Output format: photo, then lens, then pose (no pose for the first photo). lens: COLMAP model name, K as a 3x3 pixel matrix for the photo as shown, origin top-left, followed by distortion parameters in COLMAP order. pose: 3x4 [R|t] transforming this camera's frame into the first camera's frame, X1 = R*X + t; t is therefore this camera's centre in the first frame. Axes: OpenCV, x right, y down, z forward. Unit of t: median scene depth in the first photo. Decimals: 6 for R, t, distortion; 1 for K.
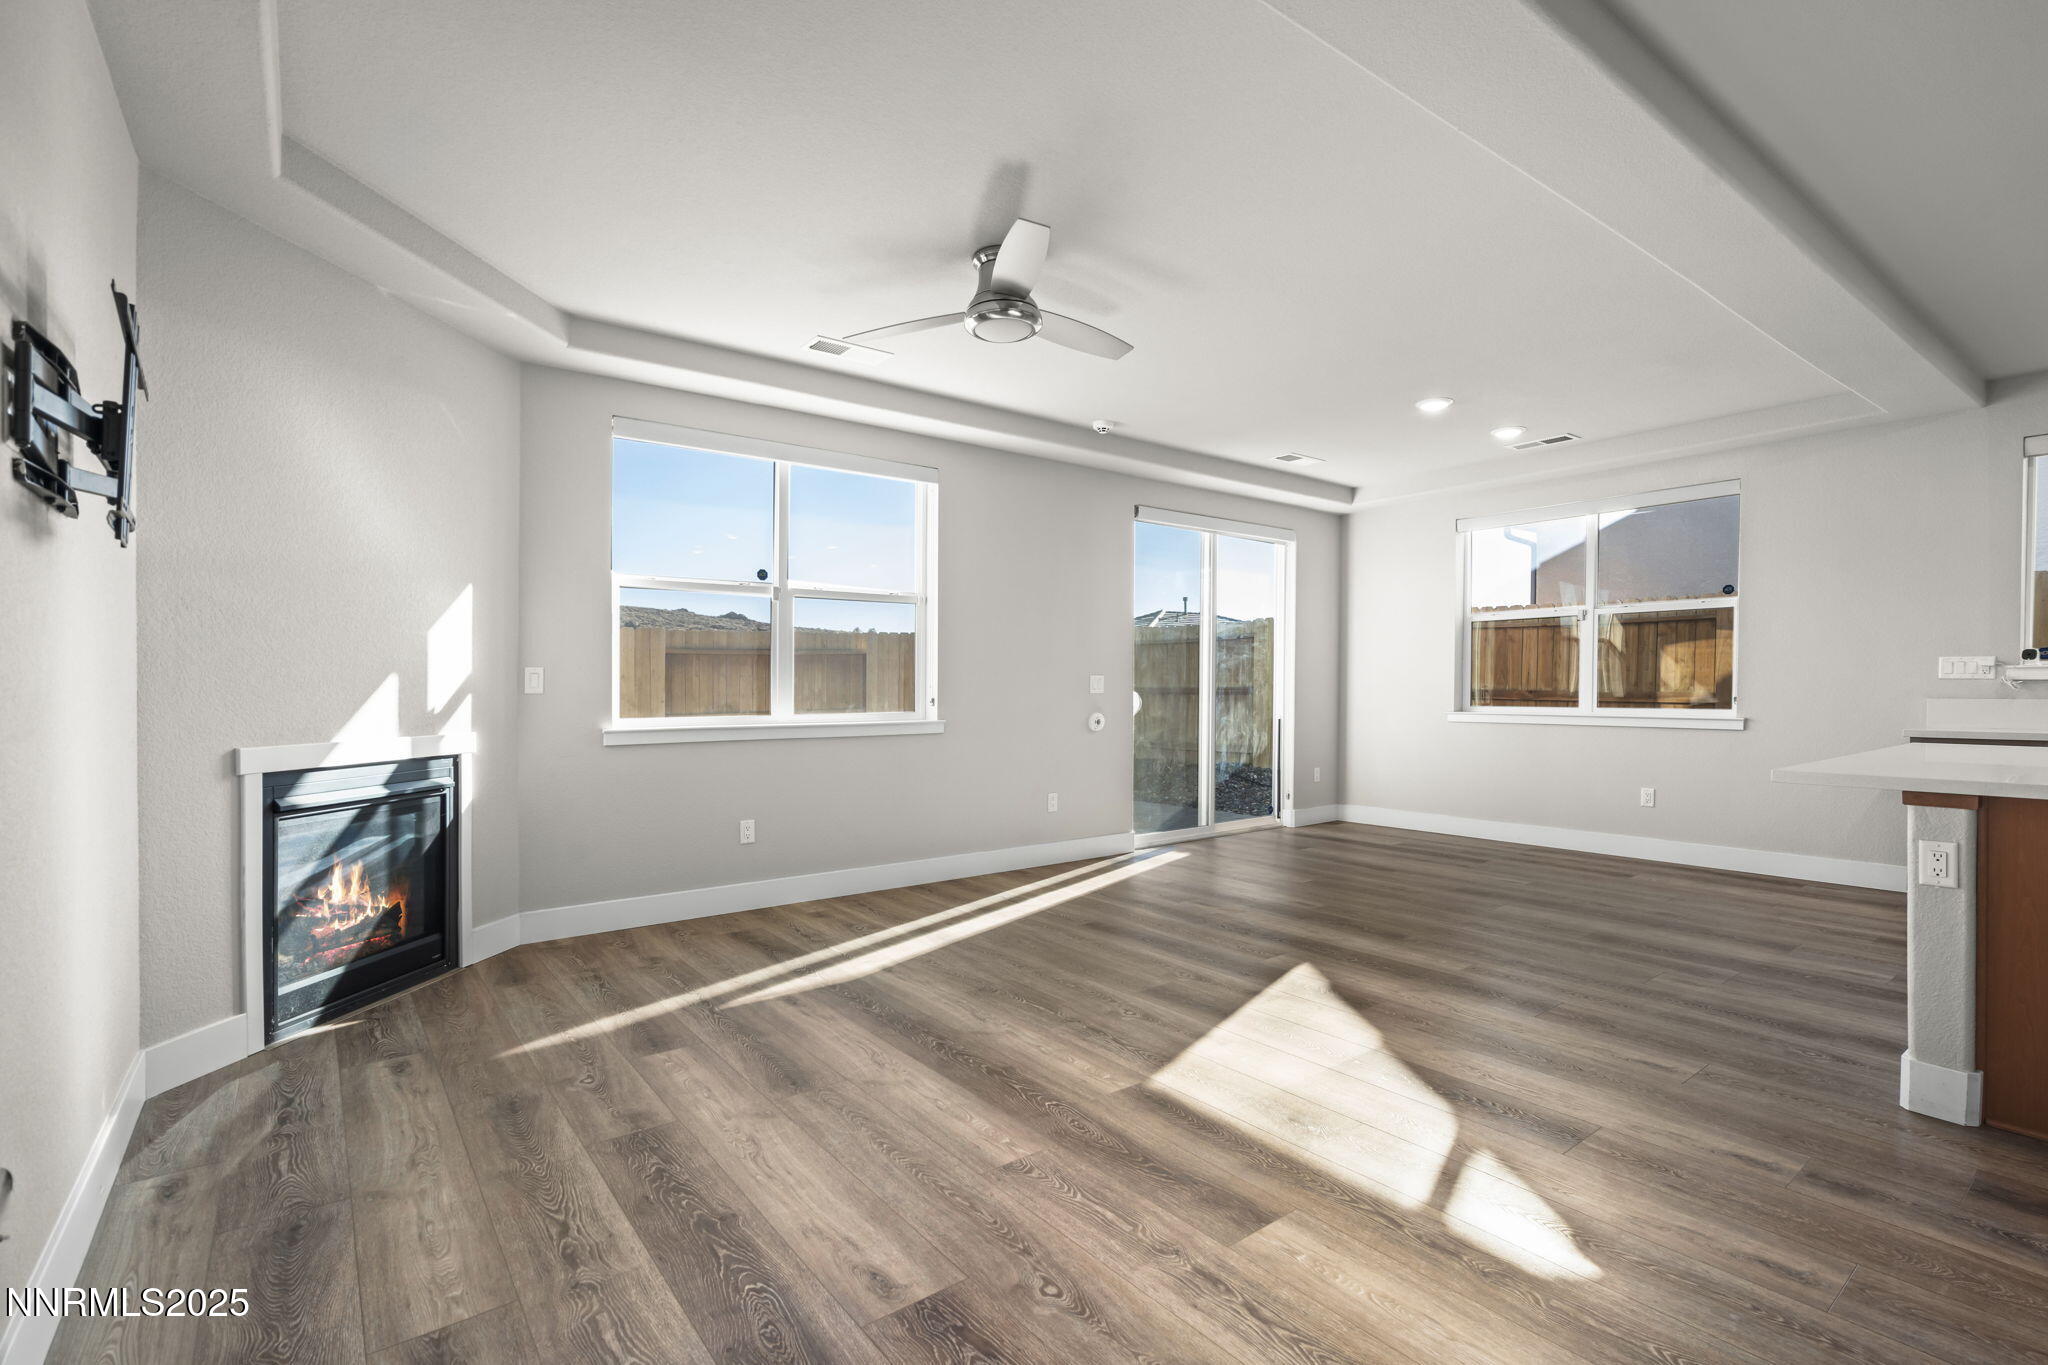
lens RADIAL K [[924.6, 0, 1029.6], [0, 924.6, 695.3], [0, 0, 1]] dist [-0.008488, 0.000221]
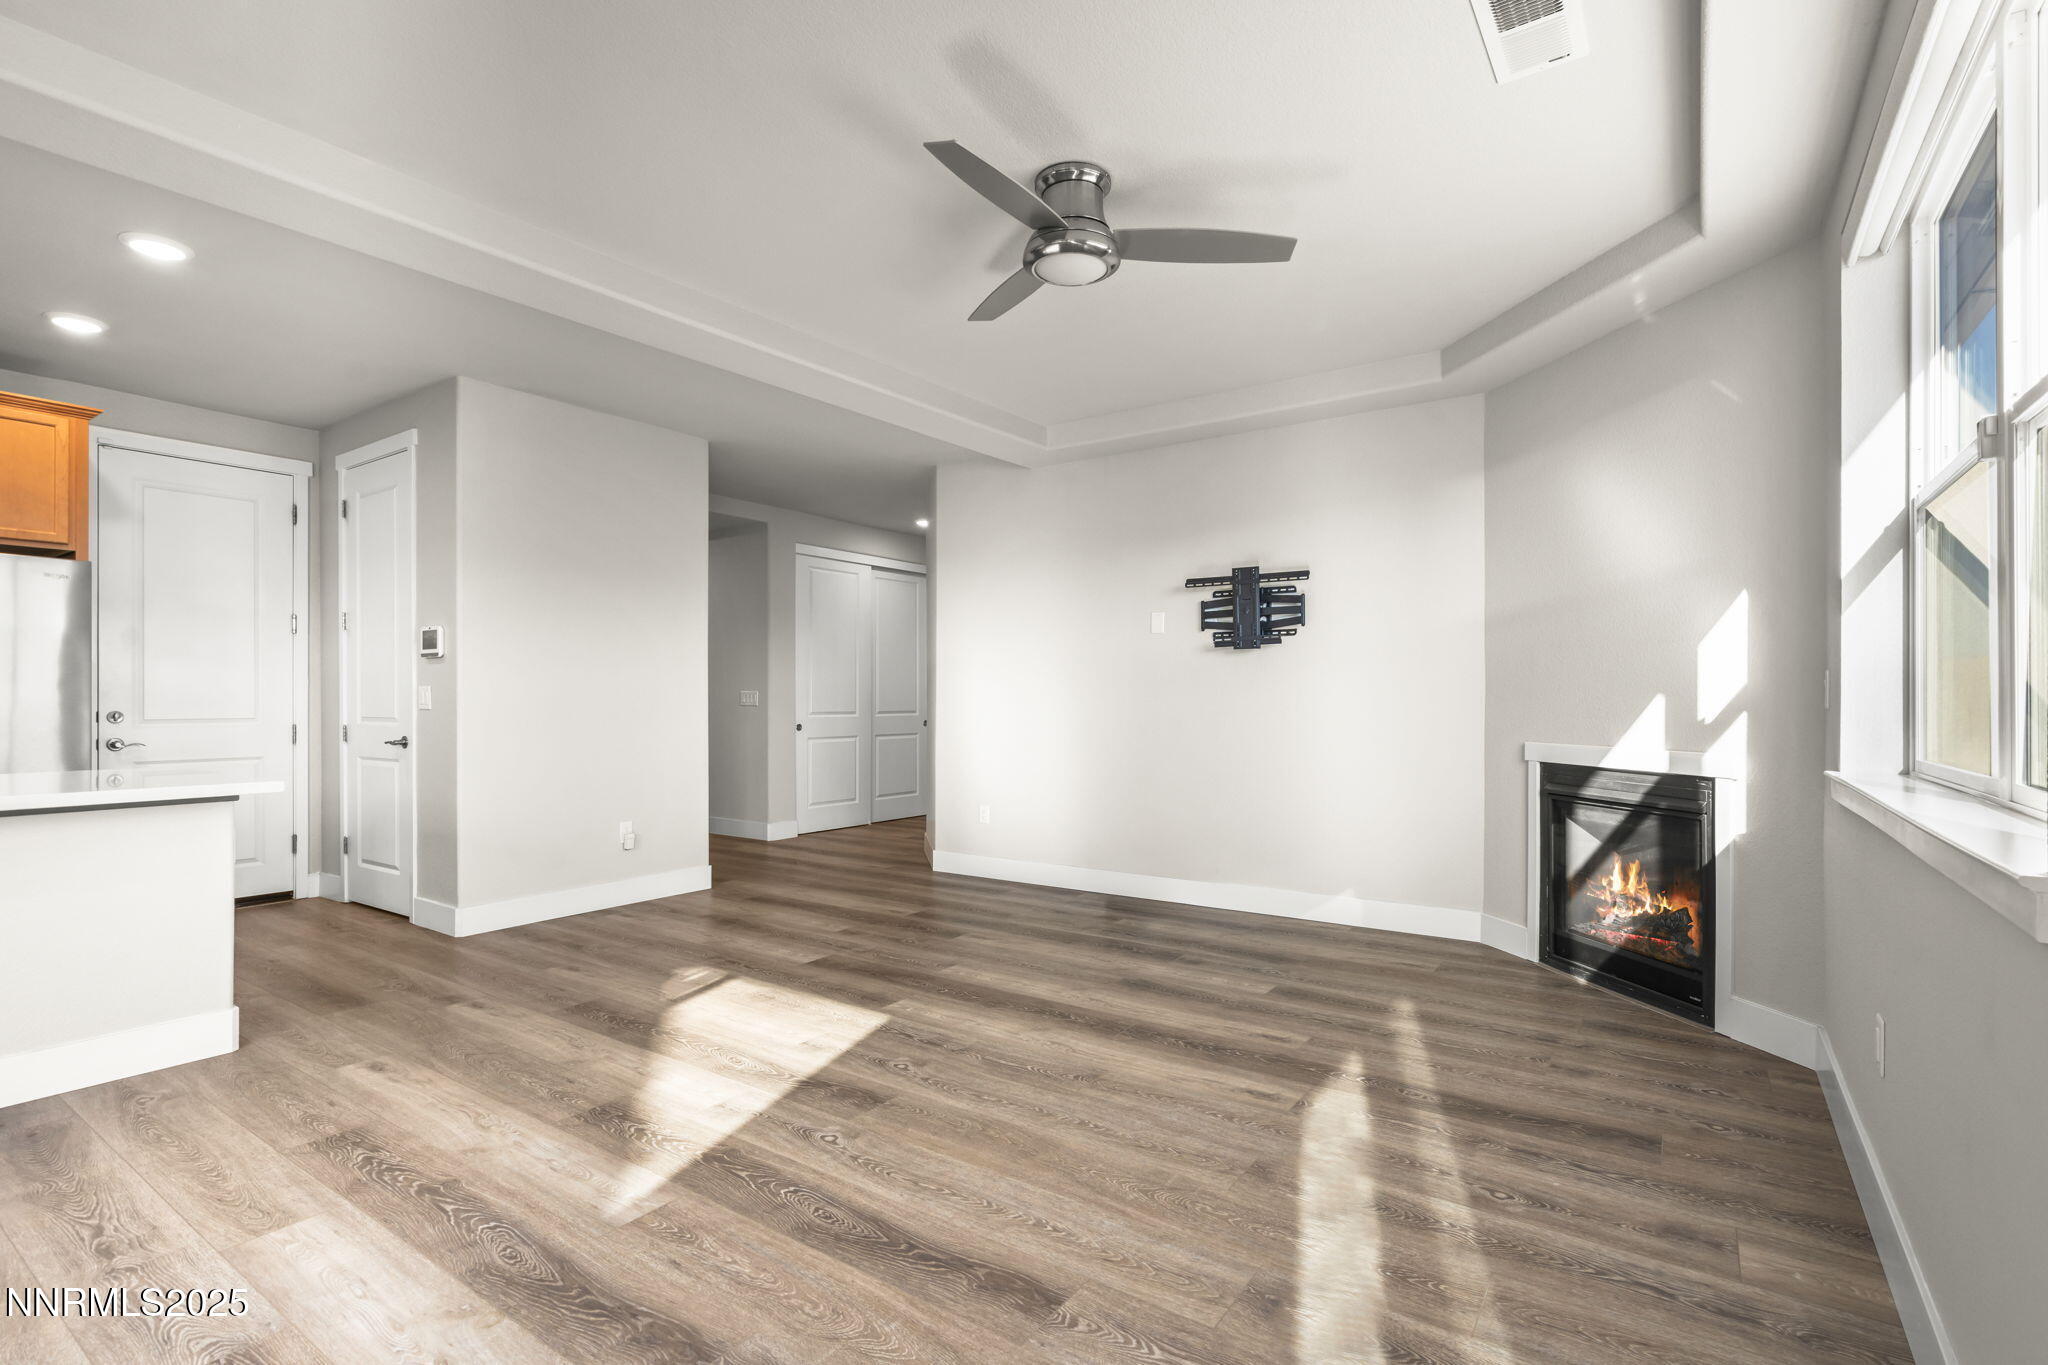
lens RADIAL K [[924.6, 0, 1029.6], [0, 924.6, 695.3], [0, 0, 1]] dist [-0.008488, 0.000221]
pose [[-0.948999, -0.000415, -0.315279, 0.207498], [-0.001577, 0.999993, 0.003432, -0.012147], [0.315275, 0.003754, -0.948993, 1.382712]]
